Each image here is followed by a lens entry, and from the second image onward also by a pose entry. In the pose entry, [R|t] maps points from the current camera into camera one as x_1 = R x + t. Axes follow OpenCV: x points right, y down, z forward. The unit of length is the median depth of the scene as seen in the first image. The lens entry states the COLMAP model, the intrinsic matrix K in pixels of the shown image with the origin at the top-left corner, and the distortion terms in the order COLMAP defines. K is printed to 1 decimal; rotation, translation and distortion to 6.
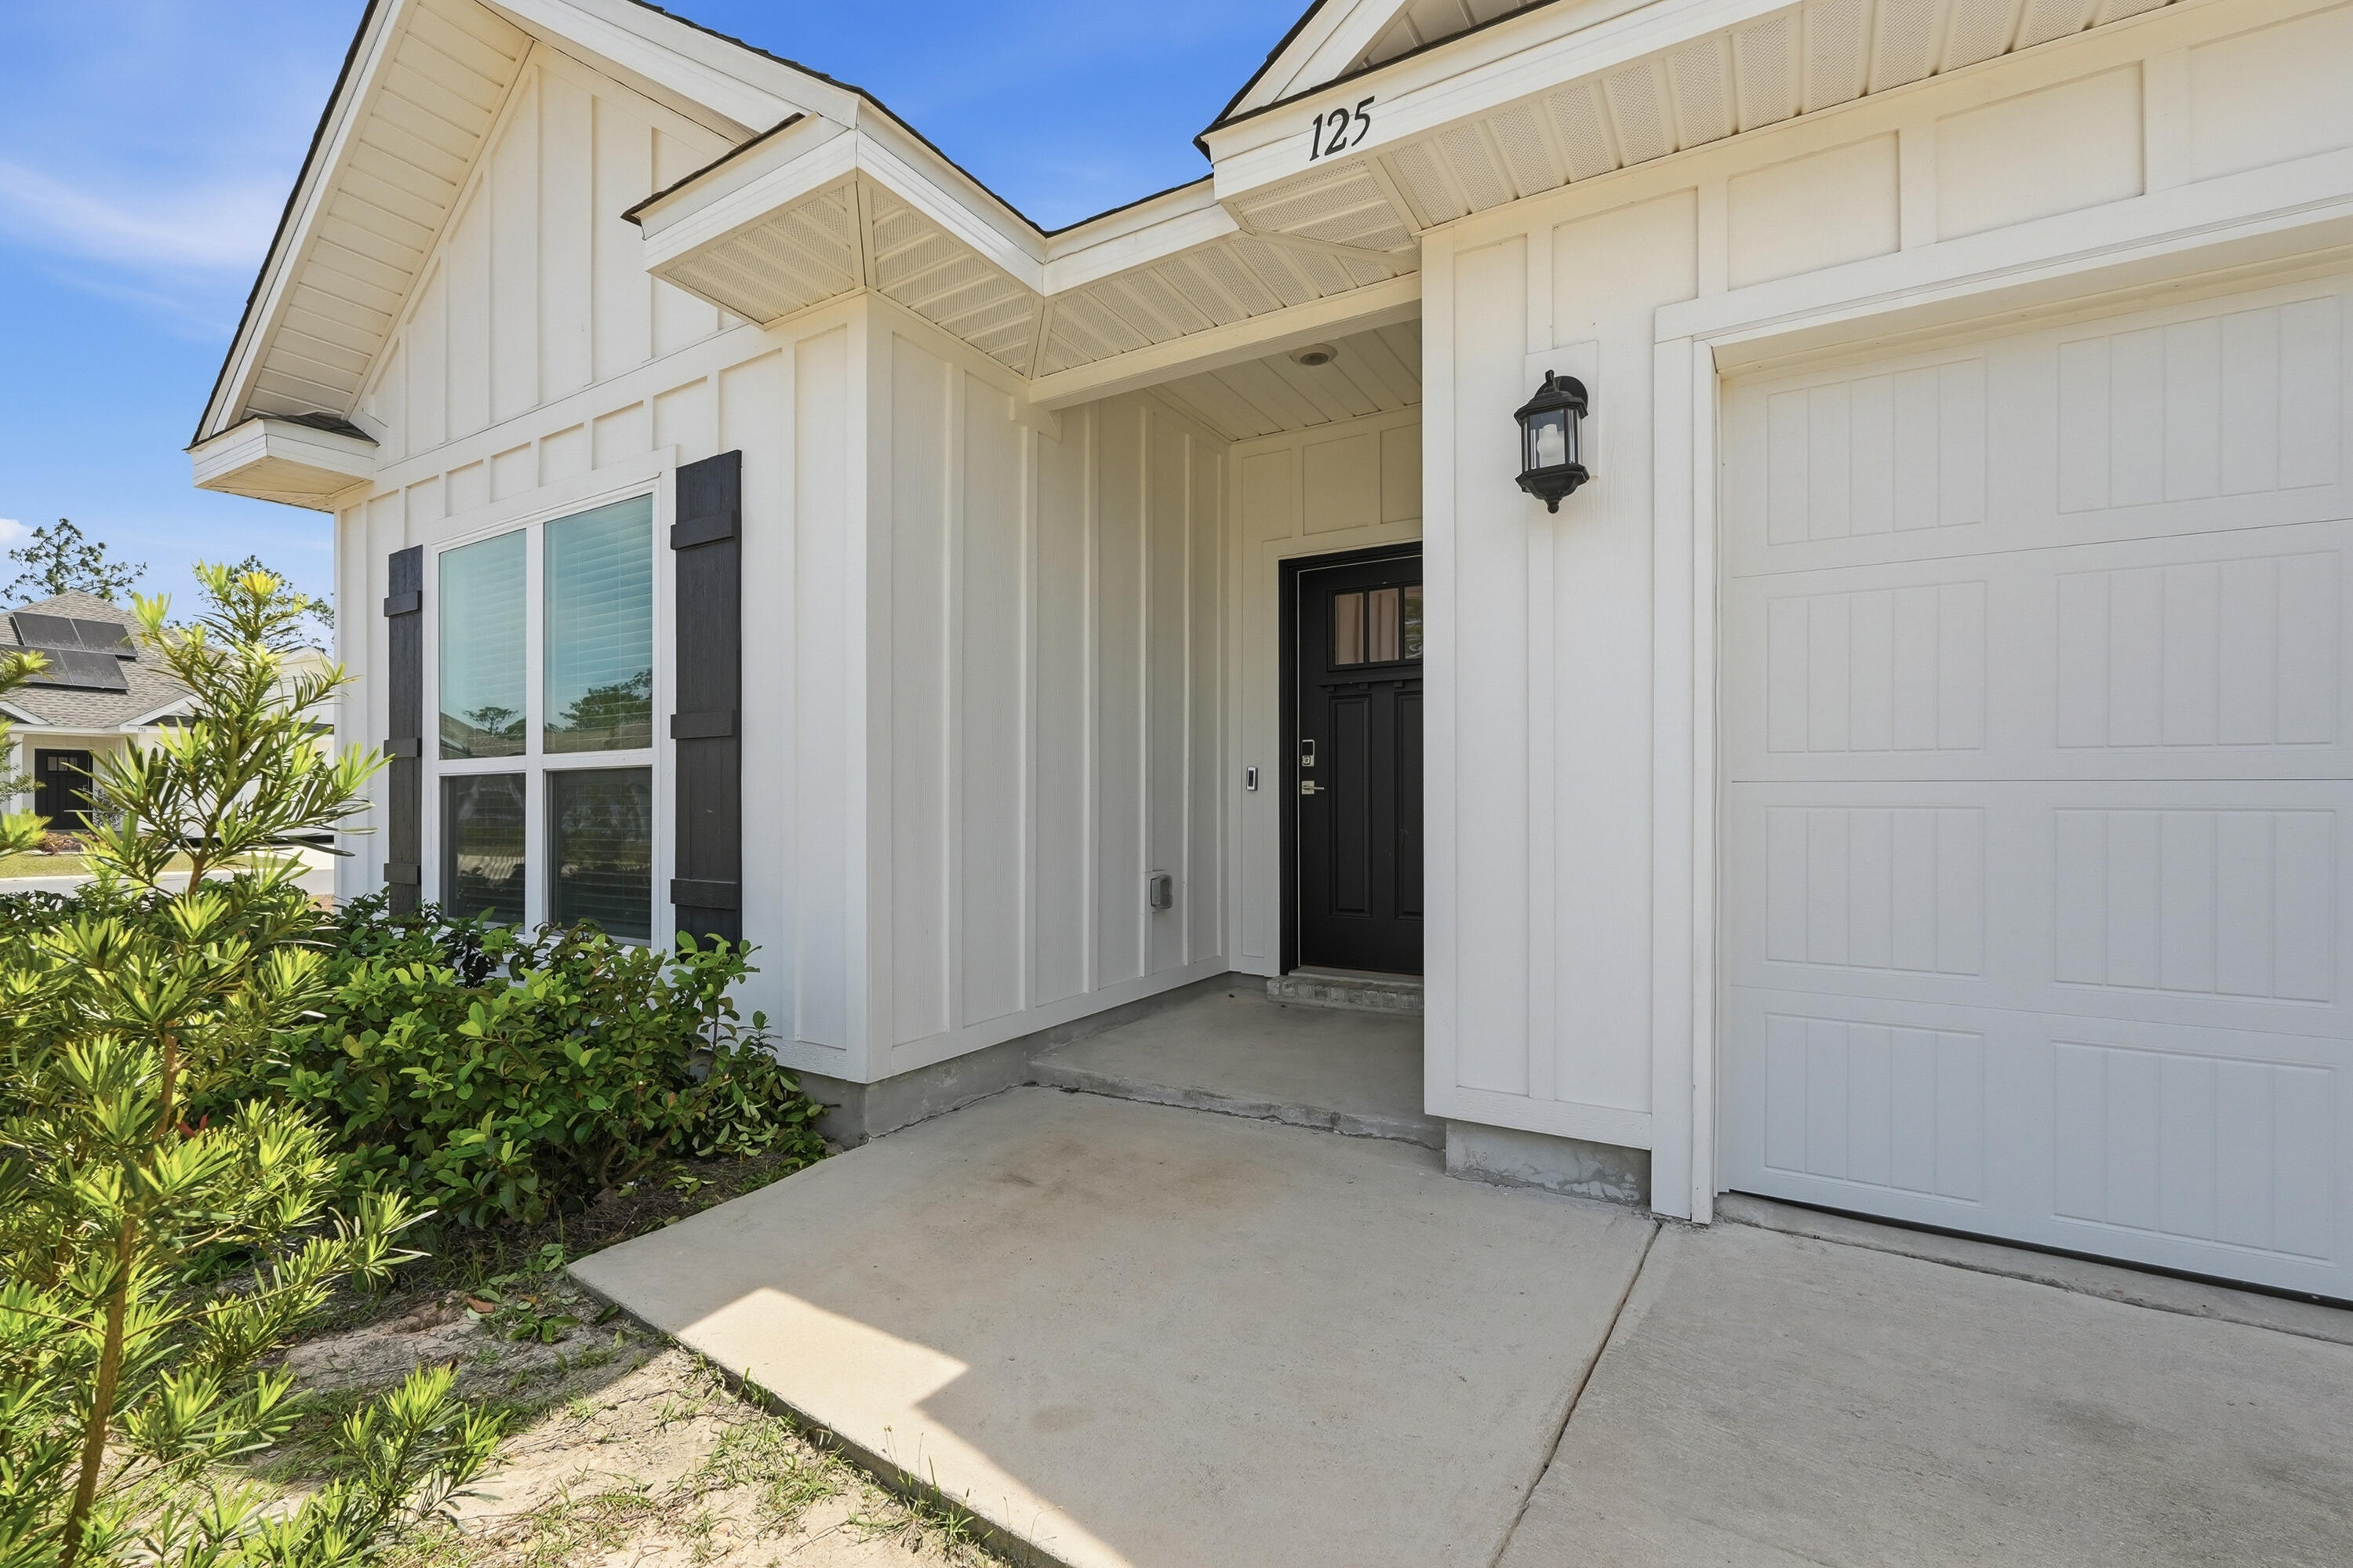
lens RADIAL K [[1010.6, 0, 1176.5], [0, 1010.6, 784.0], [0, 0, 1]] dist [-0.000725, 0.000362]
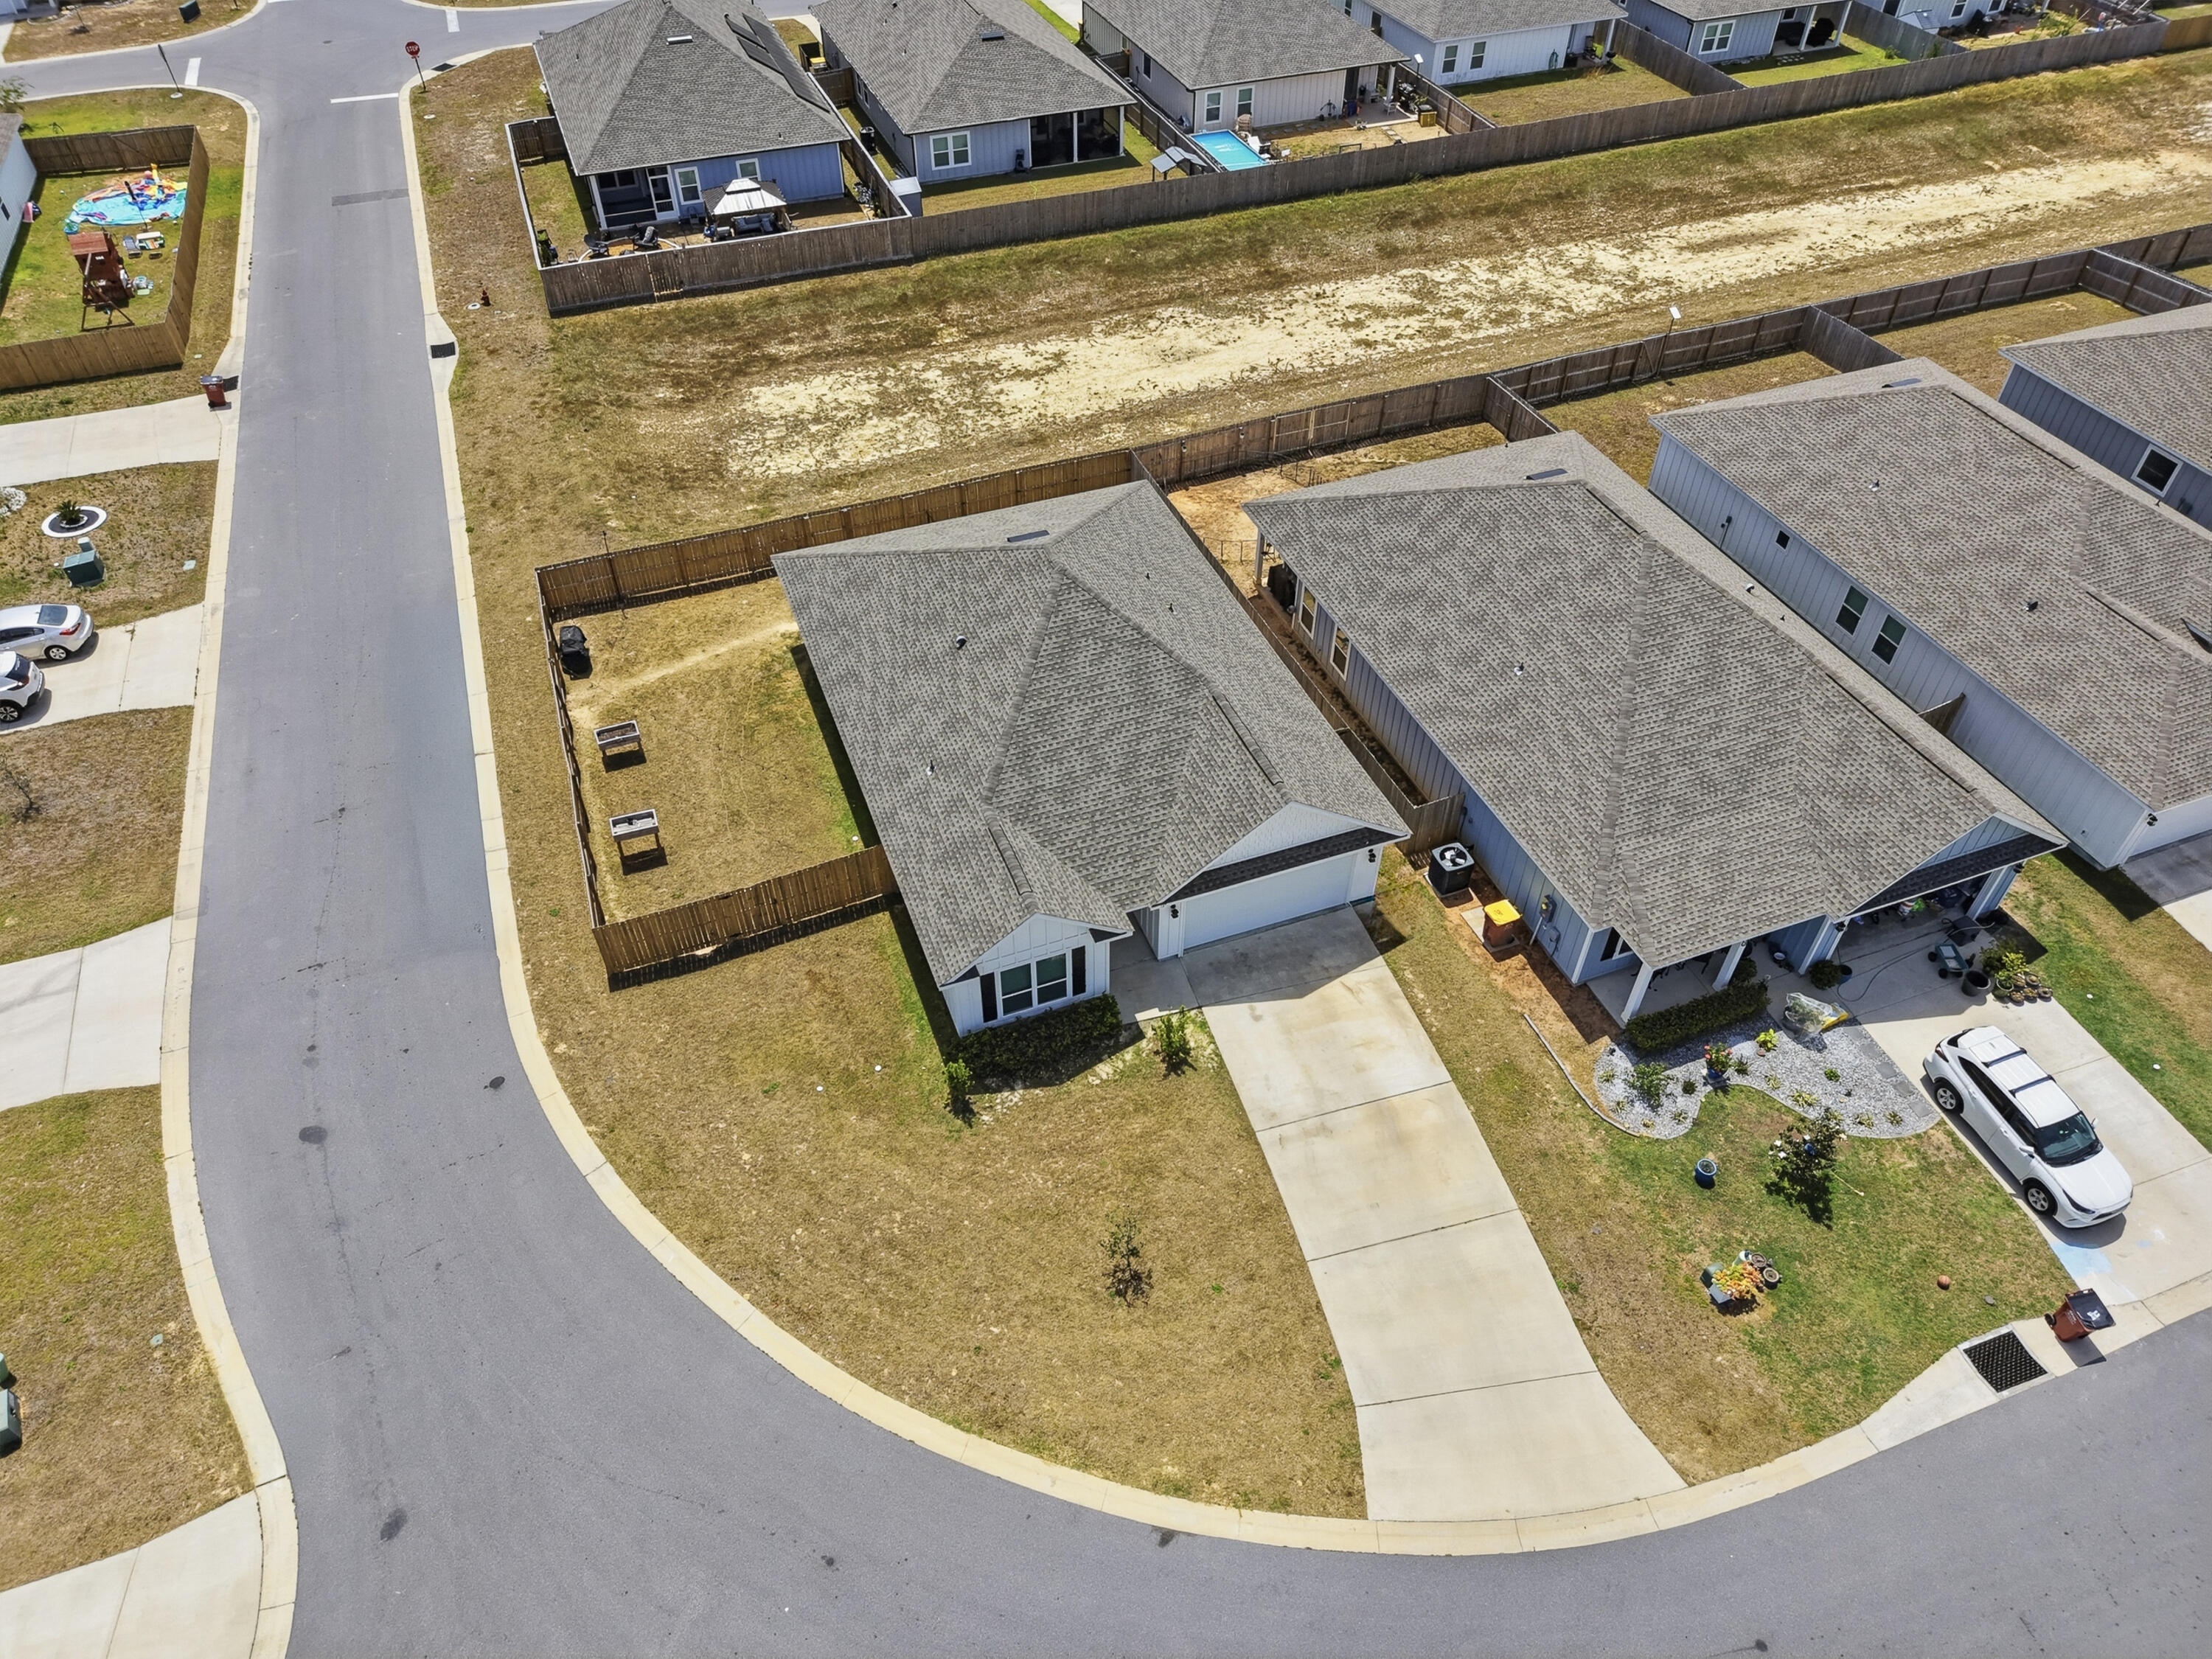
lens RADIAL K [[1483.1, 0, 1106.0], [0, 1483.1, 829.5], [0, 0, 1]] dist [0.023939, -0.031950]
pose [[0.611729, -0.553644, 0.565036, -5.353710], [-0.015161, 0.705934, 0.708115, -7.679336], [-0.790922, -0.441740, 0.423447, -2.926459]]
